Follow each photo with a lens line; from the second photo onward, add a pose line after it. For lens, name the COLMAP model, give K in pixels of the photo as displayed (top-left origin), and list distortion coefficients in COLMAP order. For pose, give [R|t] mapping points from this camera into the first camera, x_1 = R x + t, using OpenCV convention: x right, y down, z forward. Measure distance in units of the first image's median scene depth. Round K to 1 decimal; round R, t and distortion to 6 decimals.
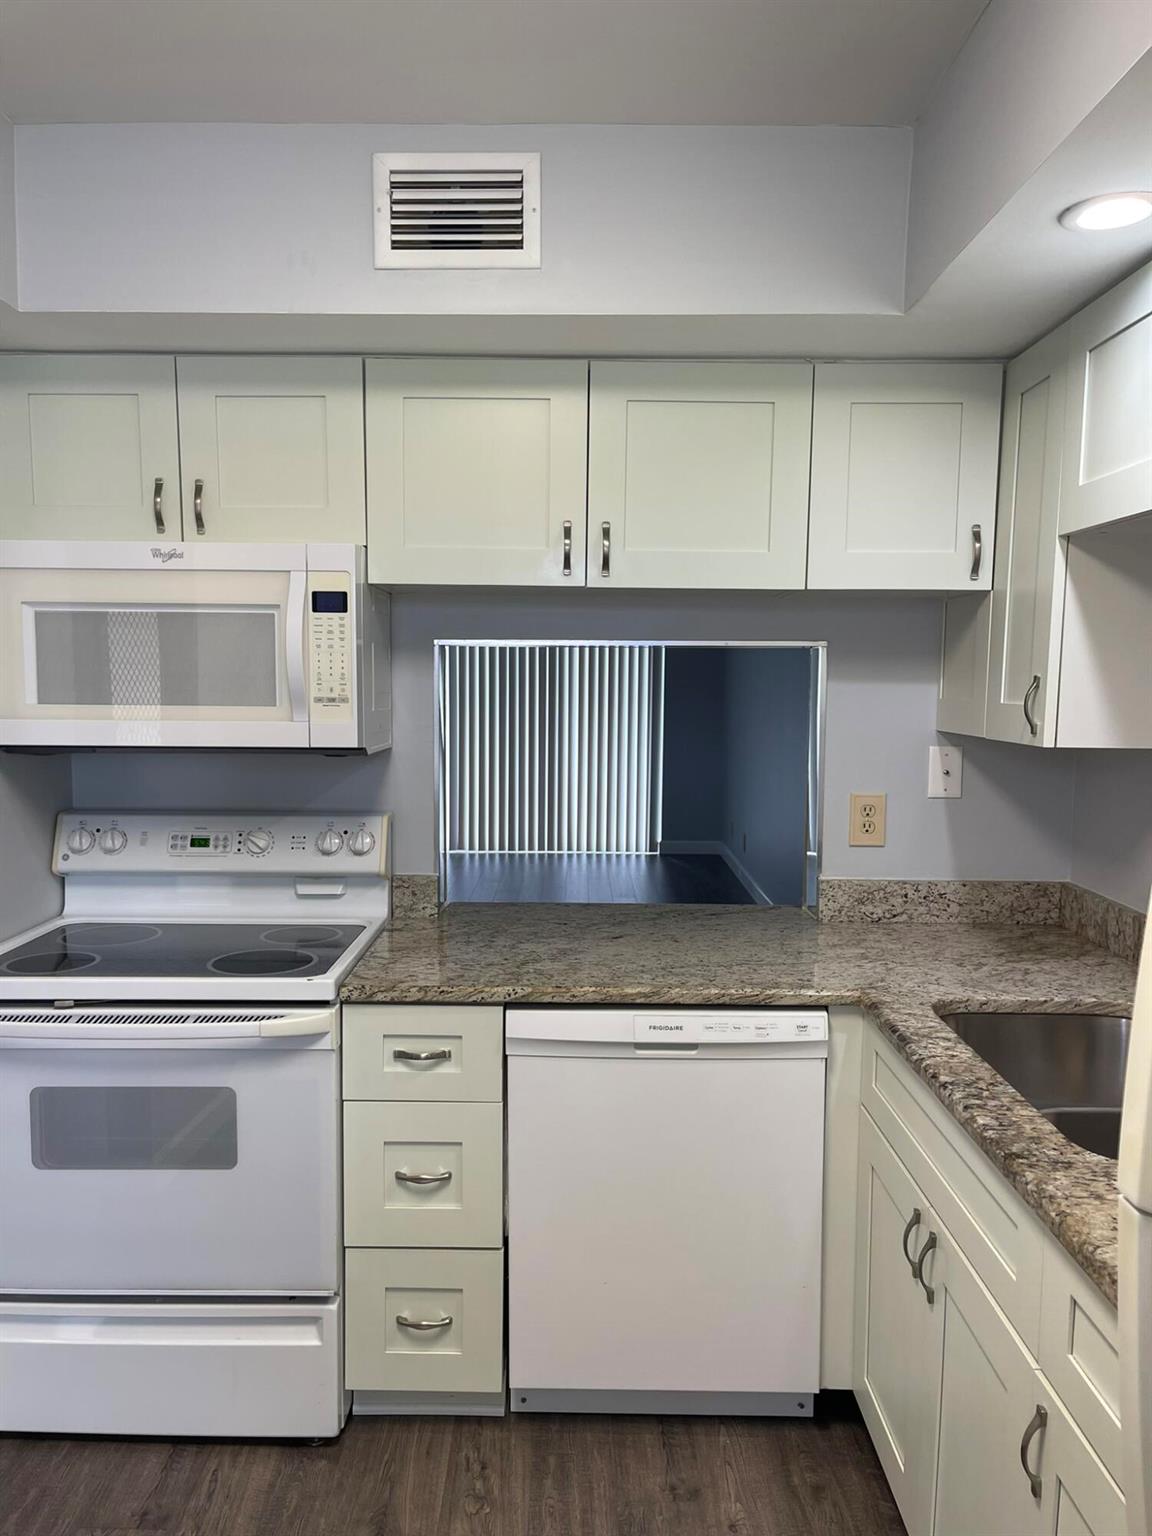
lens RADIAL K [[1156.3, 0, 584.0], [0, 1156.3, 782.6], [0, 0, 1]] dist [0.071668, -0.096865]
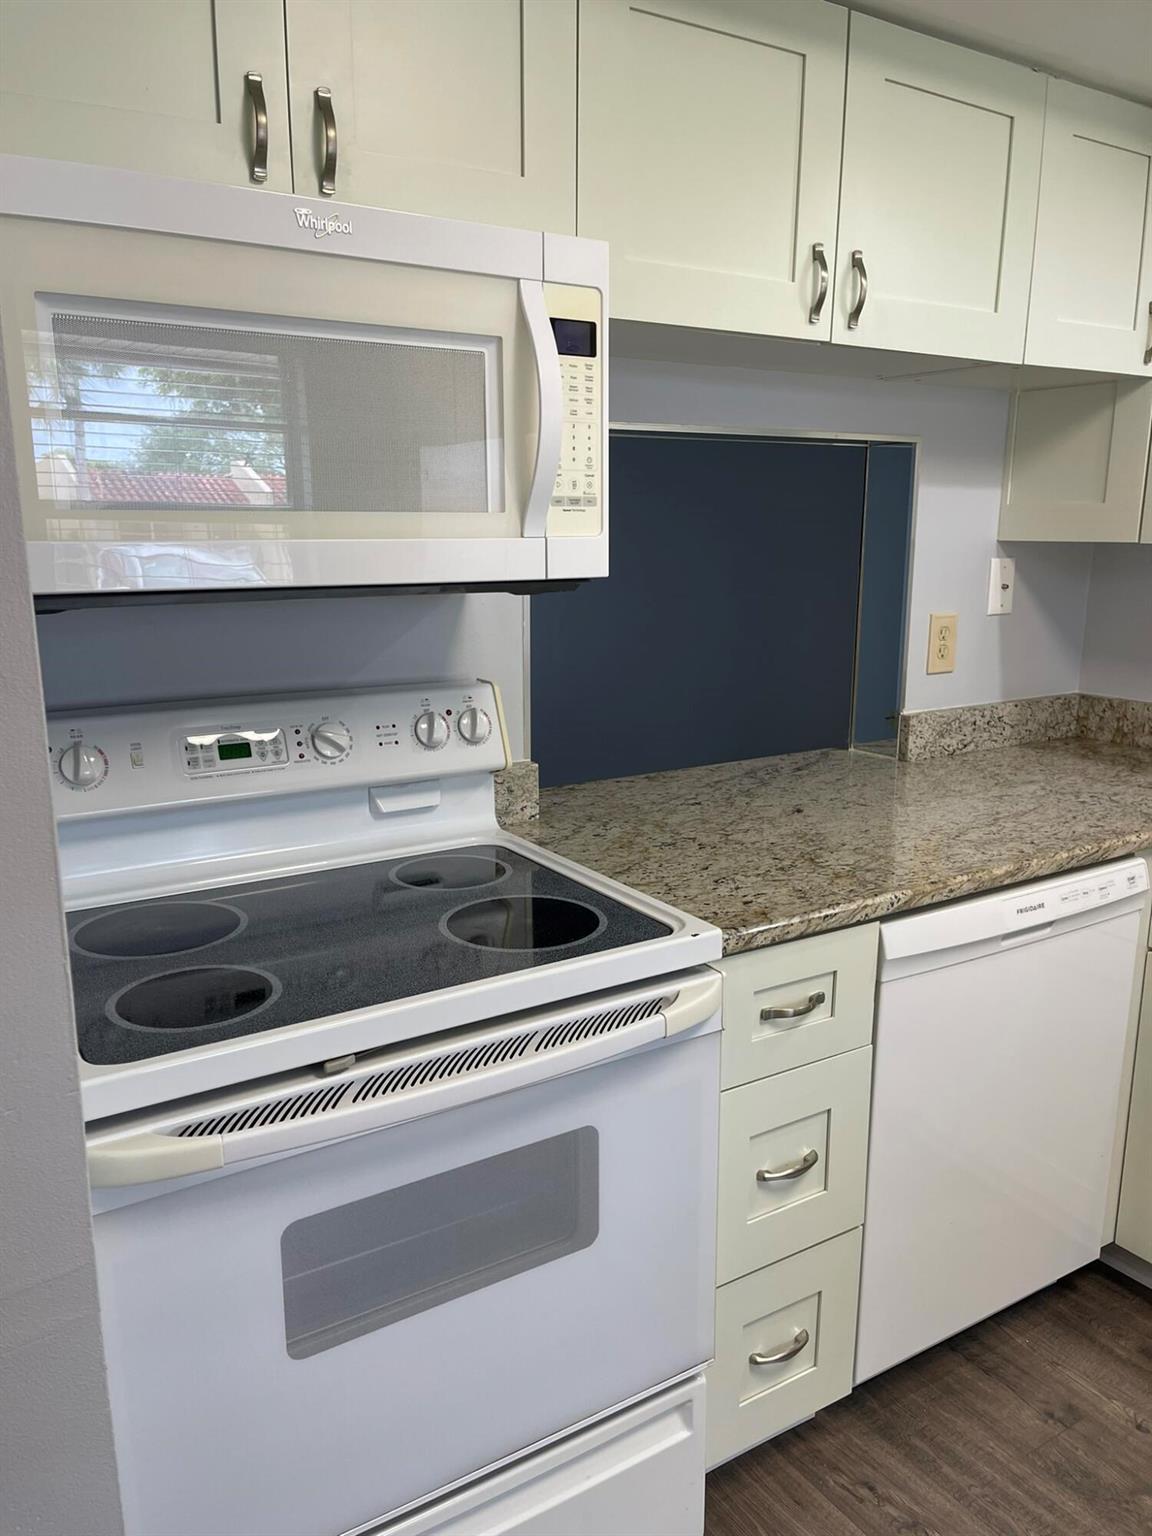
lens RADIAL K [[1156.3, 0, 569.9], [0, 1156.3, 777.1], [0, 0, 1]] dist [0.071668, -0.096865]
pose [[0.841759, -0.124337, 0.525340, -0.556968], [0.055276, 0.987852, 0.145235, -0.014519], [-0.537016, -0.093214, 0.838406, 0.446534]]
